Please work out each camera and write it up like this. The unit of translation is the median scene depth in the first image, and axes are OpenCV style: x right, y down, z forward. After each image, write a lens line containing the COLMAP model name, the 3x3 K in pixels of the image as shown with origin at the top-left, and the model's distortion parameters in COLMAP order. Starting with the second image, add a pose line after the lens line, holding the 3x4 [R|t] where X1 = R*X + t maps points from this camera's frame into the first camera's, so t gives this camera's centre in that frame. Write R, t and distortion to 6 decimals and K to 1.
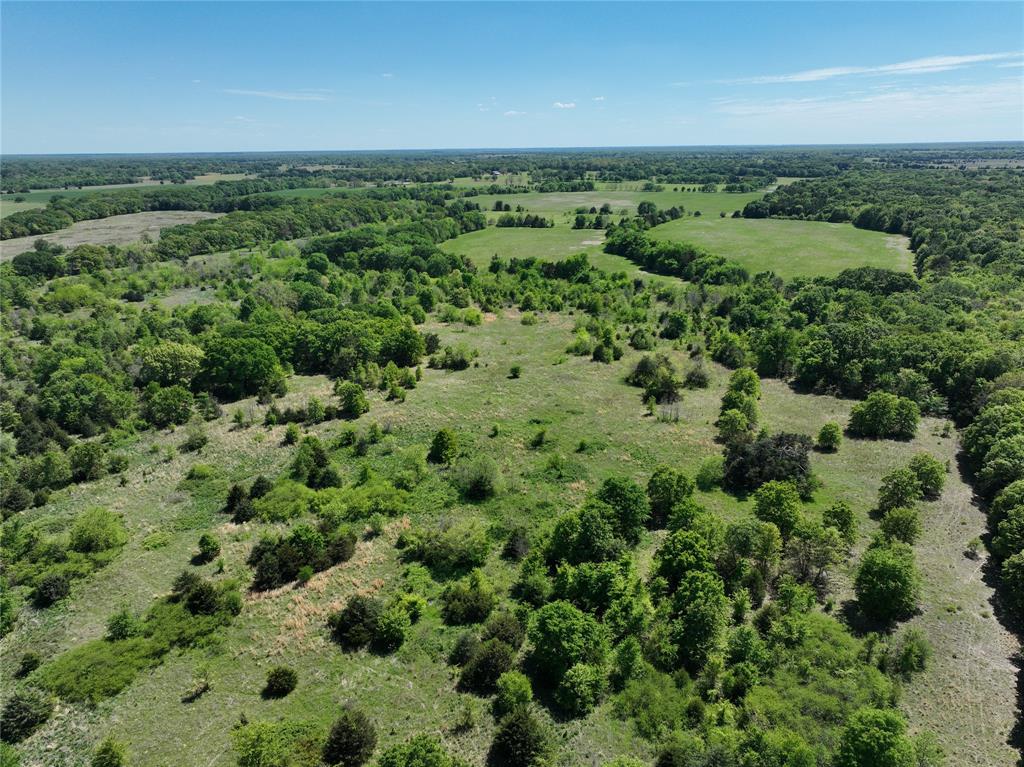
lens RADIAL K [[720.9, 0, 507.0], [0, 720.9, 380.4], [0, 0, 1]] dist [0.006943, 0.007575]
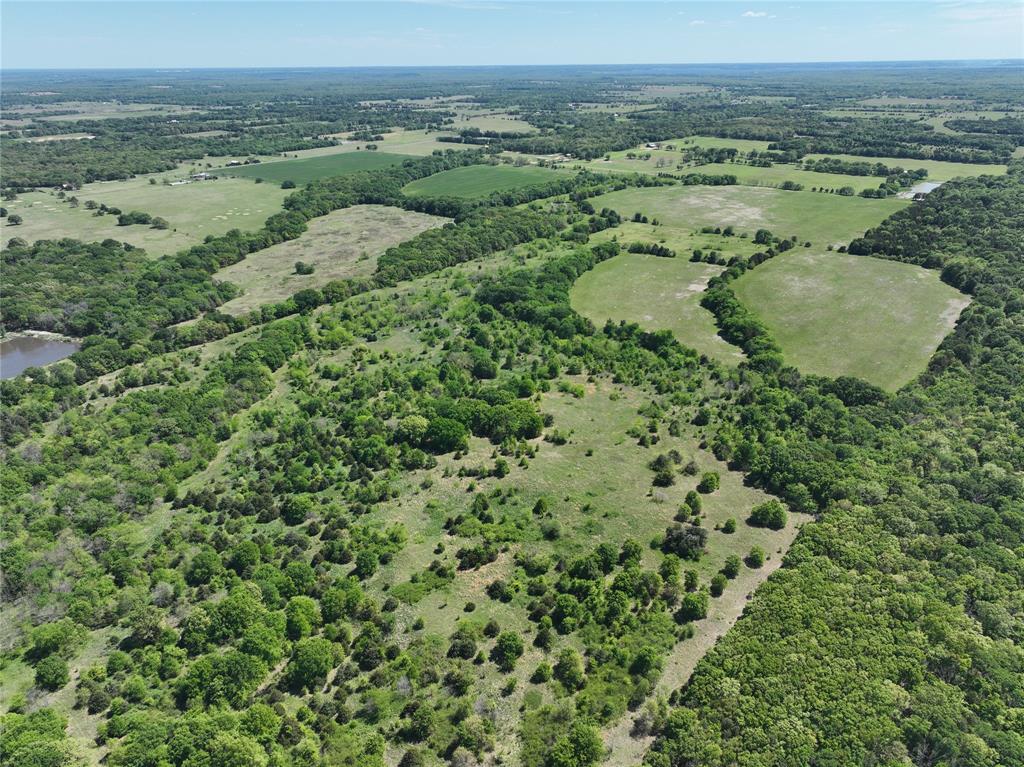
lens RADIAL K [[720.9, 0, 507.0], [0, 720.9, 380.4], [0, 0, 1]] dist [0.006943, 0.007575]
pose [[0.975340, 0.091501, -0.200849, 0.211681], [-0.068815, 0.990725, 0.117173, -0.529014], [0.209707, -0.100462, 0.972589, -1.078713]]
